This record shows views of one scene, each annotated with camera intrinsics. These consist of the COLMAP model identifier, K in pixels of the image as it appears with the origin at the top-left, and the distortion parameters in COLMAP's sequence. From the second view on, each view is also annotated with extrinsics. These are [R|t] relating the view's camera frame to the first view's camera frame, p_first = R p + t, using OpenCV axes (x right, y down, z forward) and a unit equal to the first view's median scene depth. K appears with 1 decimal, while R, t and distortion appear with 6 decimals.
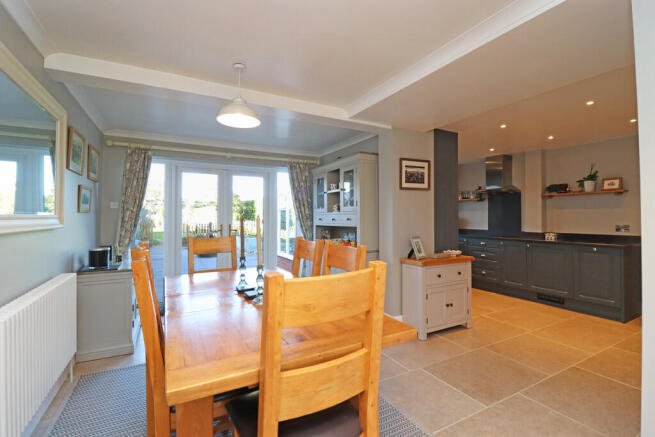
lens RADIAL K [[303.7, 0, 331.6], [0, 303.7, 214.2], [0, 0, 1]] dist [-0.009665, -0.005155]
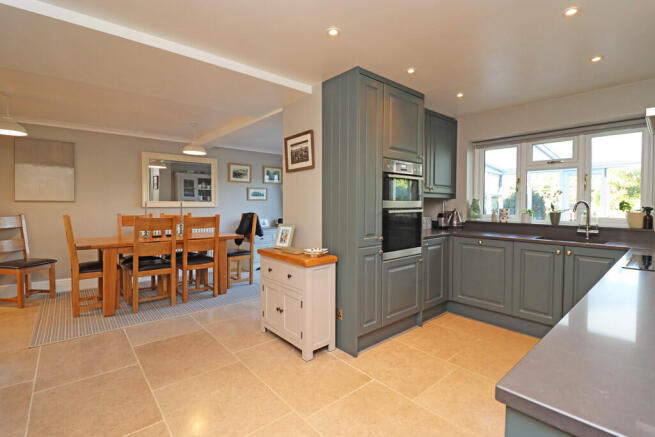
lens RADIAL K [[303.7, 0, 331.8], [0, 303.7, 212.9], [0, 0, 1]] dist [-0.009665, -0.005155]
pose [[0.227037, 0.036734, -0.973193, 1.136092], [-0.000860, 0.999296, 0.037519, 0.006882], [0.973886, -0.007682, 0.226908, 0.899840]]
